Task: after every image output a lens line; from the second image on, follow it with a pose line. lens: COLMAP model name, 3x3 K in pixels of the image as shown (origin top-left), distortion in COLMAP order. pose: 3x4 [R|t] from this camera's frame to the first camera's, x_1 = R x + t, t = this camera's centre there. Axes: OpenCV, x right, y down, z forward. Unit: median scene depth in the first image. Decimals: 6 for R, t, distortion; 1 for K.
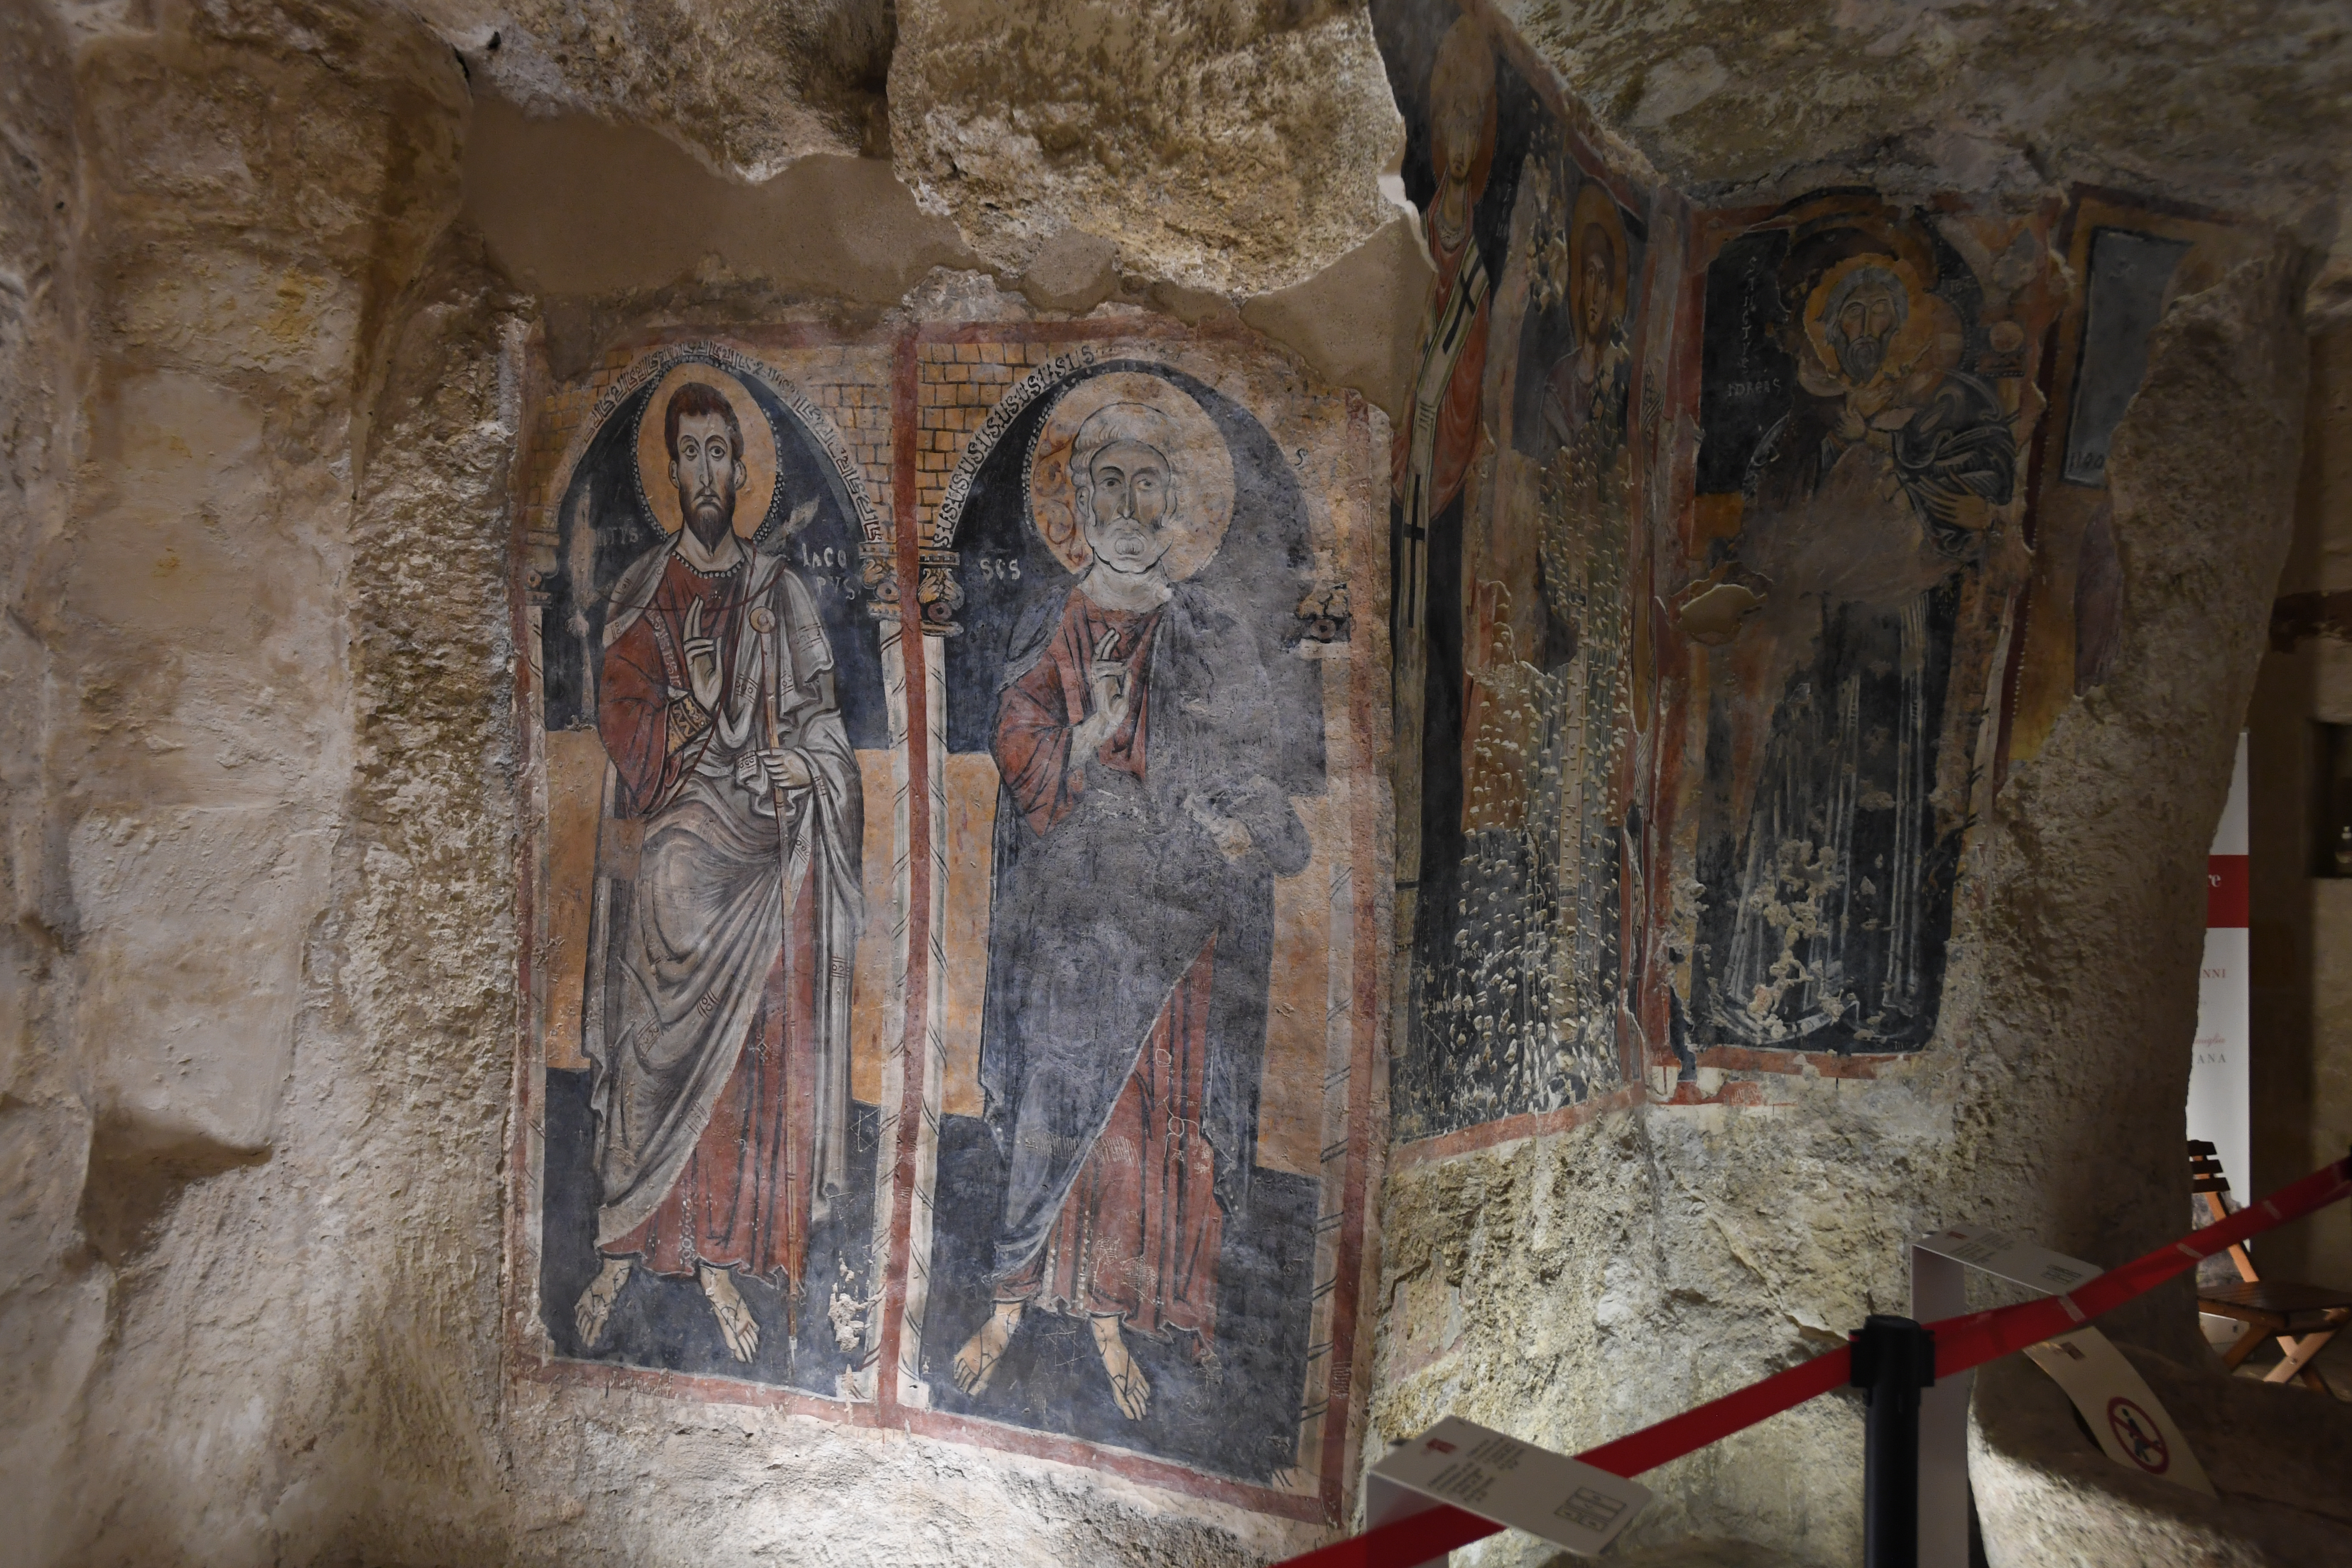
lens RADIAL K [[1802.5, 0, 1179.5], [0, 1802.5, 785.2], [0, 0, 1]] dist [0.009887, 0.007470]
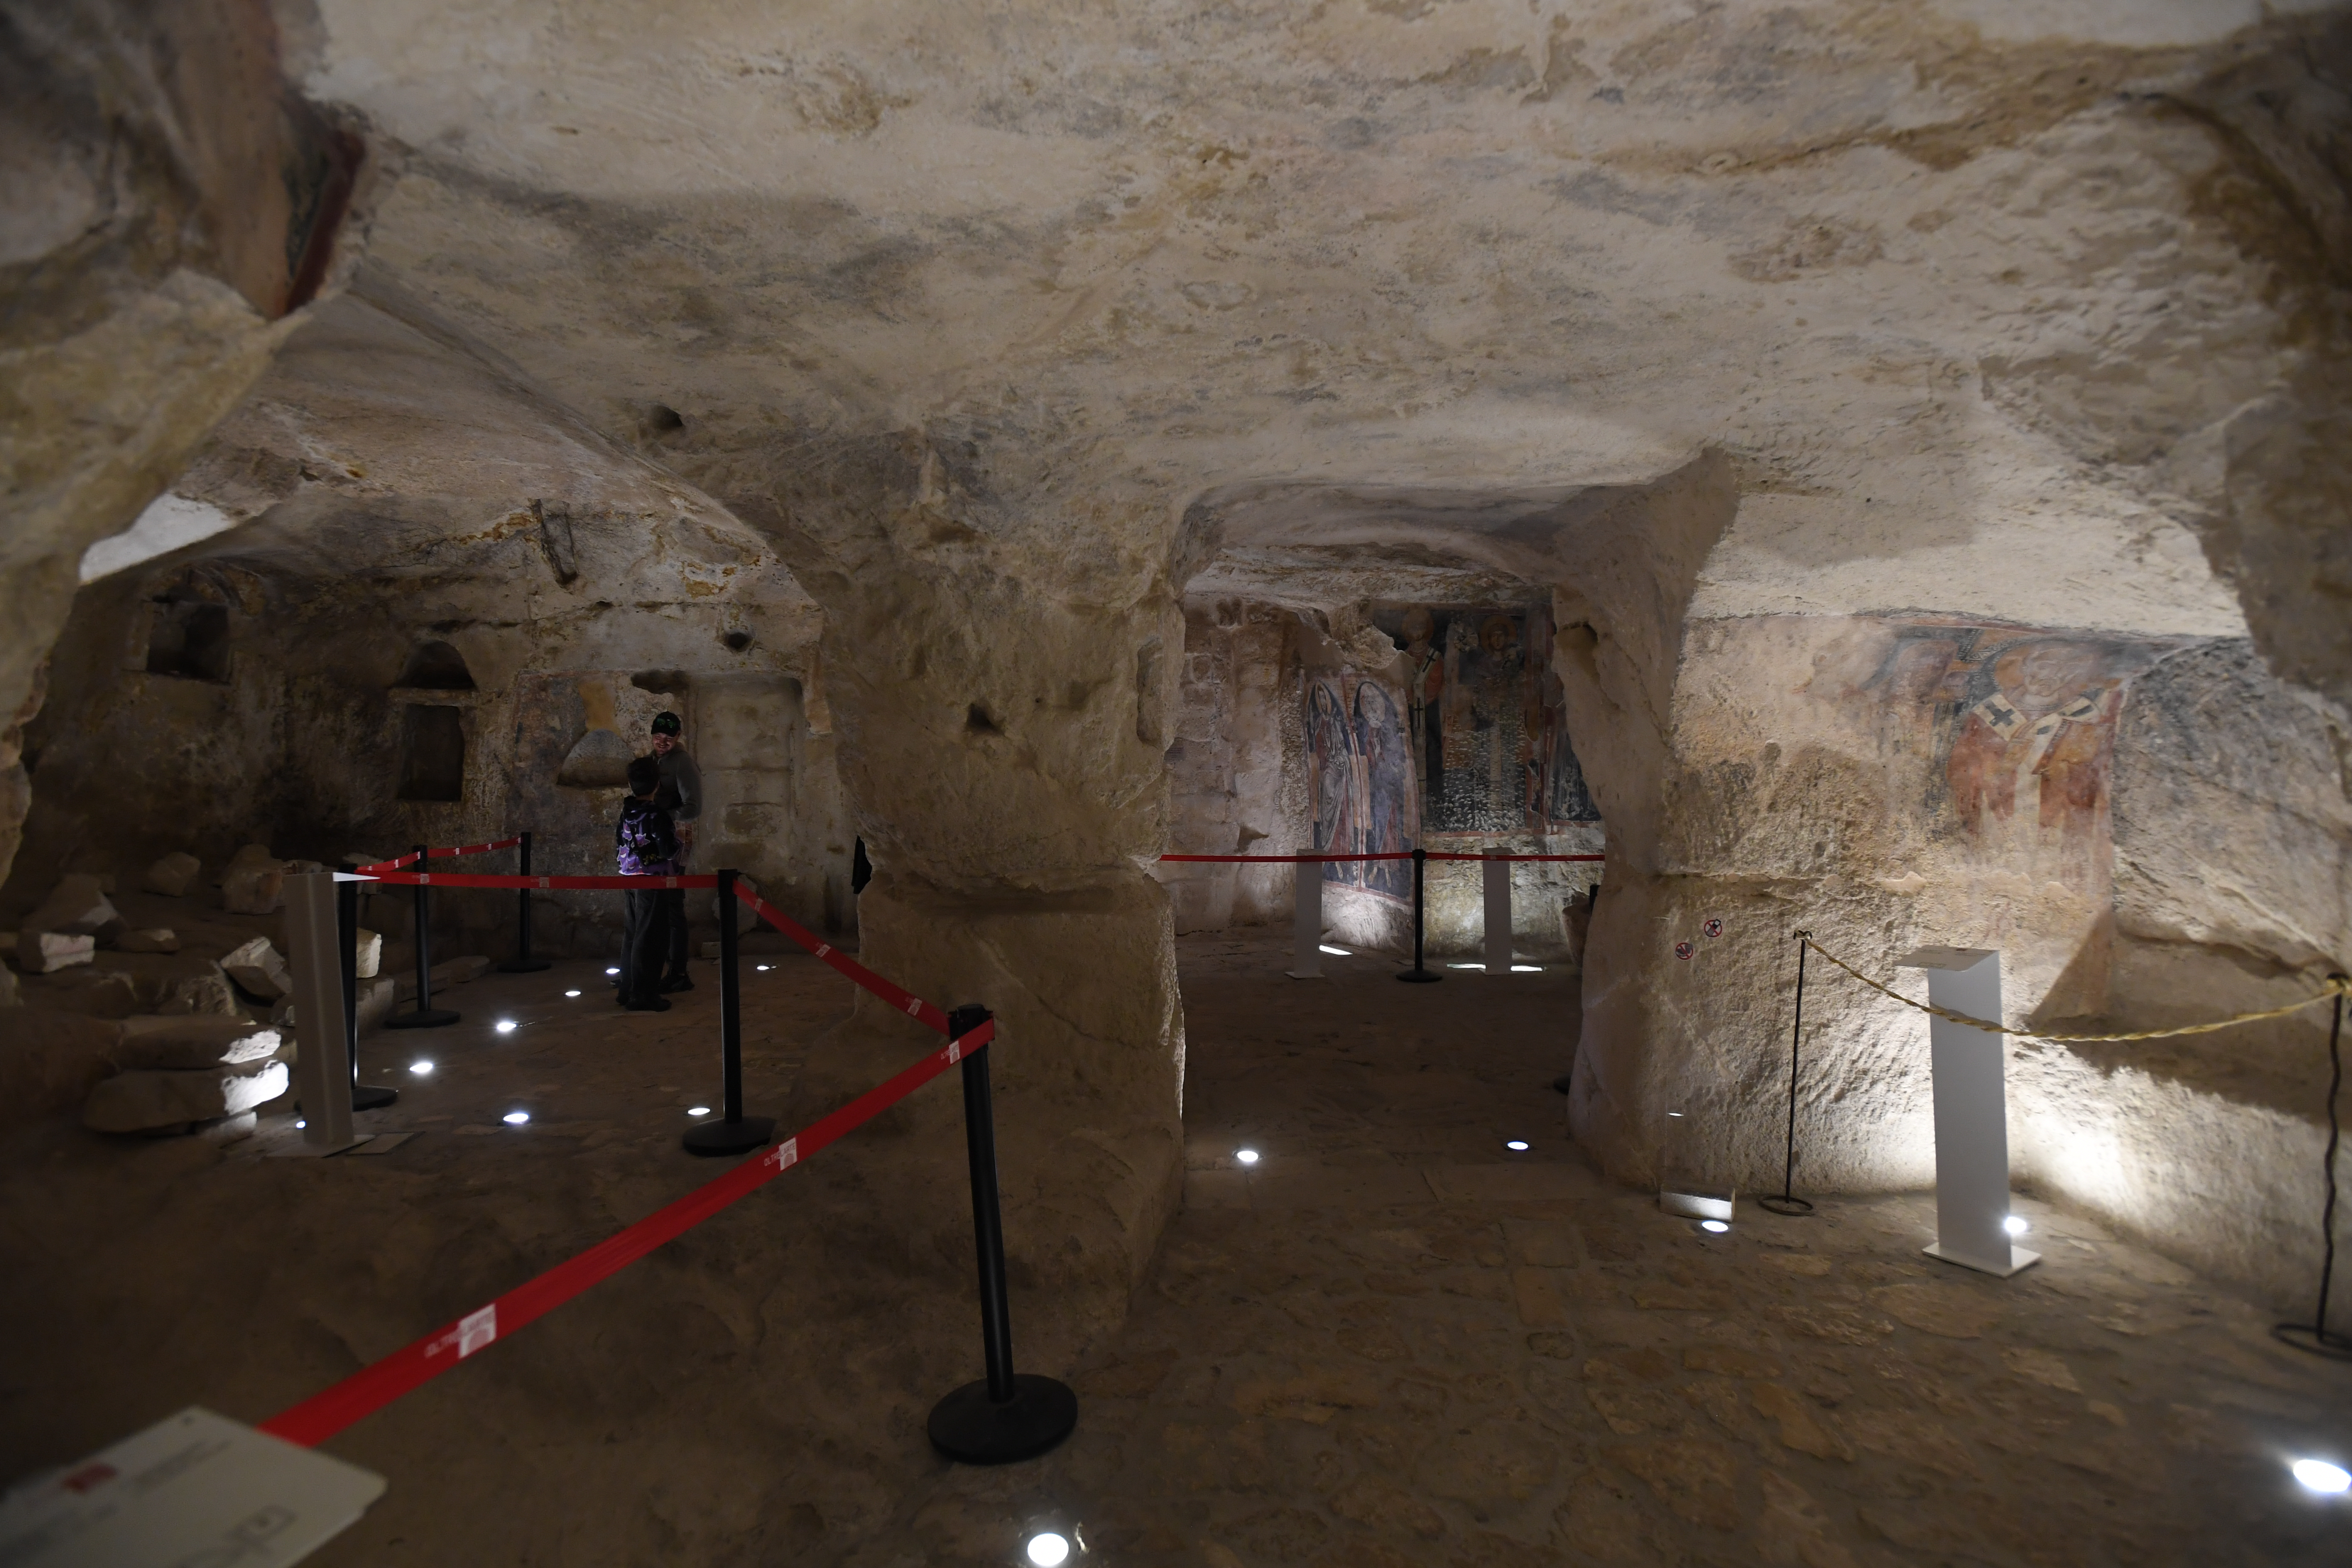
lens RADIAL K [[1156.1, 0, 1175.6], [0, 1156.1, 779.5], [0, 0, 1]] dist [0.000044, -0.000001]
pose [[0.687524, -0.021245, -0.725851, 1.790958], [0.049480, 0.998619, 0.017638, -0.033119], [0.724474, -0.048042, 0.687626, -1.527942]]
